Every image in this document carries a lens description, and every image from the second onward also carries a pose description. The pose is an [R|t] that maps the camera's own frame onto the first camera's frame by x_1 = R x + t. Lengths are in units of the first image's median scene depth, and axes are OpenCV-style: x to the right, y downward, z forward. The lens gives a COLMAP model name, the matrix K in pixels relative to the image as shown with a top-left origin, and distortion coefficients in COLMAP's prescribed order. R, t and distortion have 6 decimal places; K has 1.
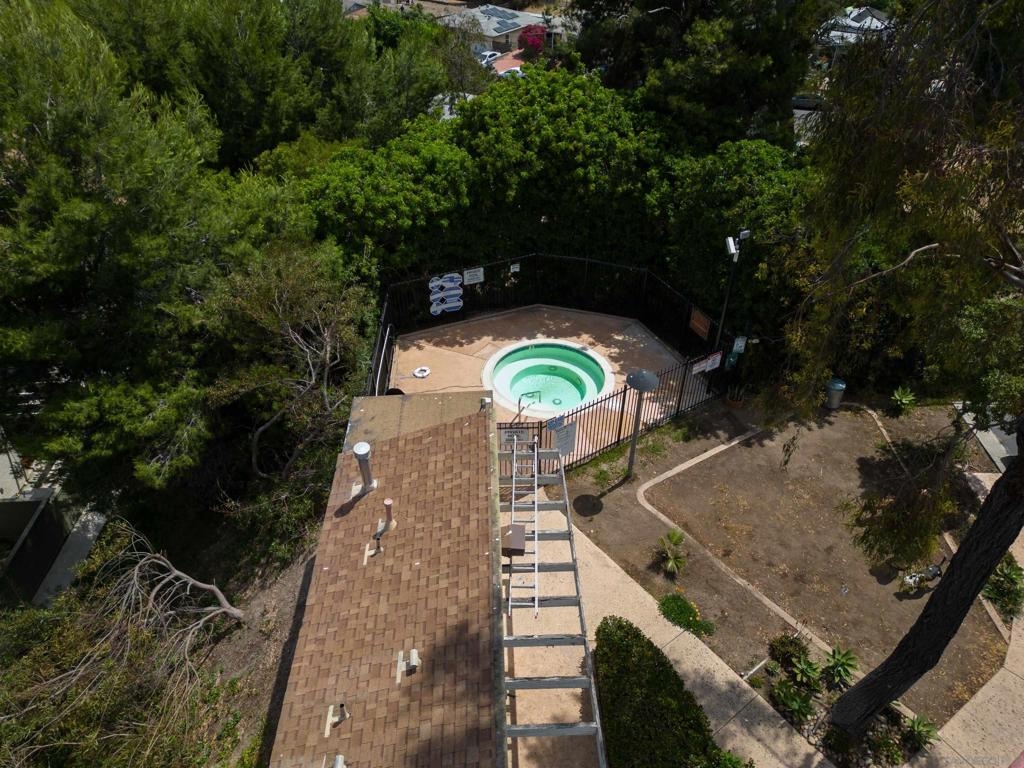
lens RADIAL K [[751.9, 0, 512.0], [0, 751.9, 384.0], [0, 0, 1]] dist [0.111573, -0.128175]
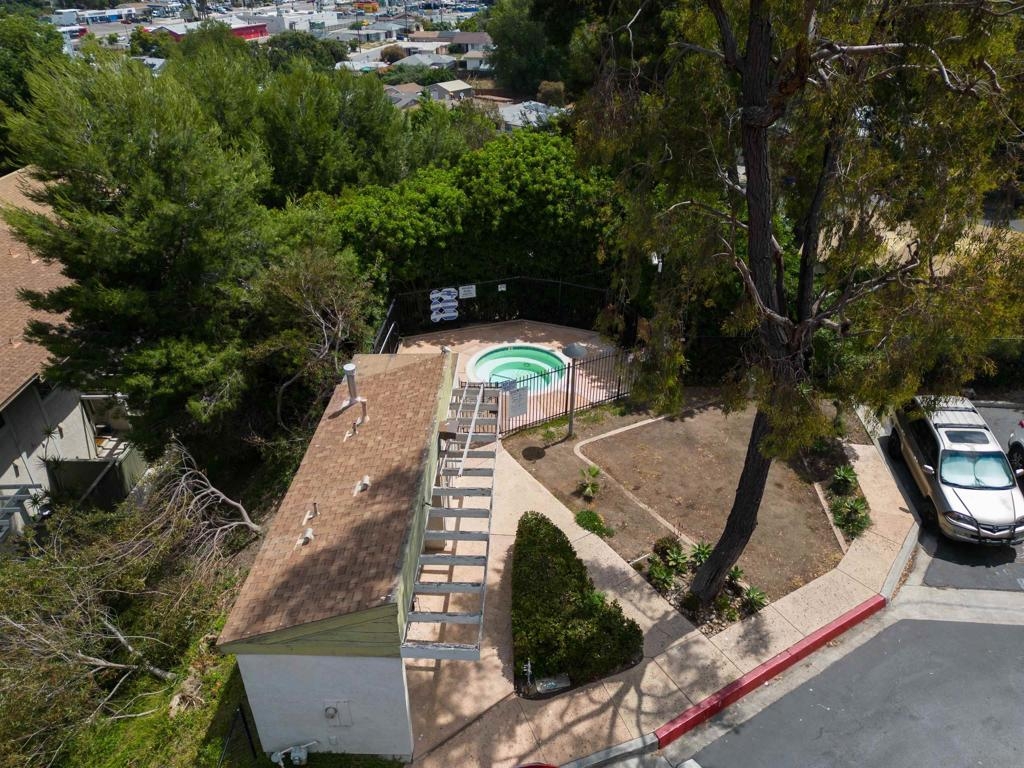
lens RADIAL K [[751.9, 0, 512.0], [0, 751.9, 384.0], [0, 0, 1]] dist [0.111573, -0.128175]
pose [[0.997491, 0.036839, -0.060456, 0.125275], [-0.043456, 0.992750, -0.112064, 0.173201], [0.055889, 0.114410, 0.991860, -0.245778]]
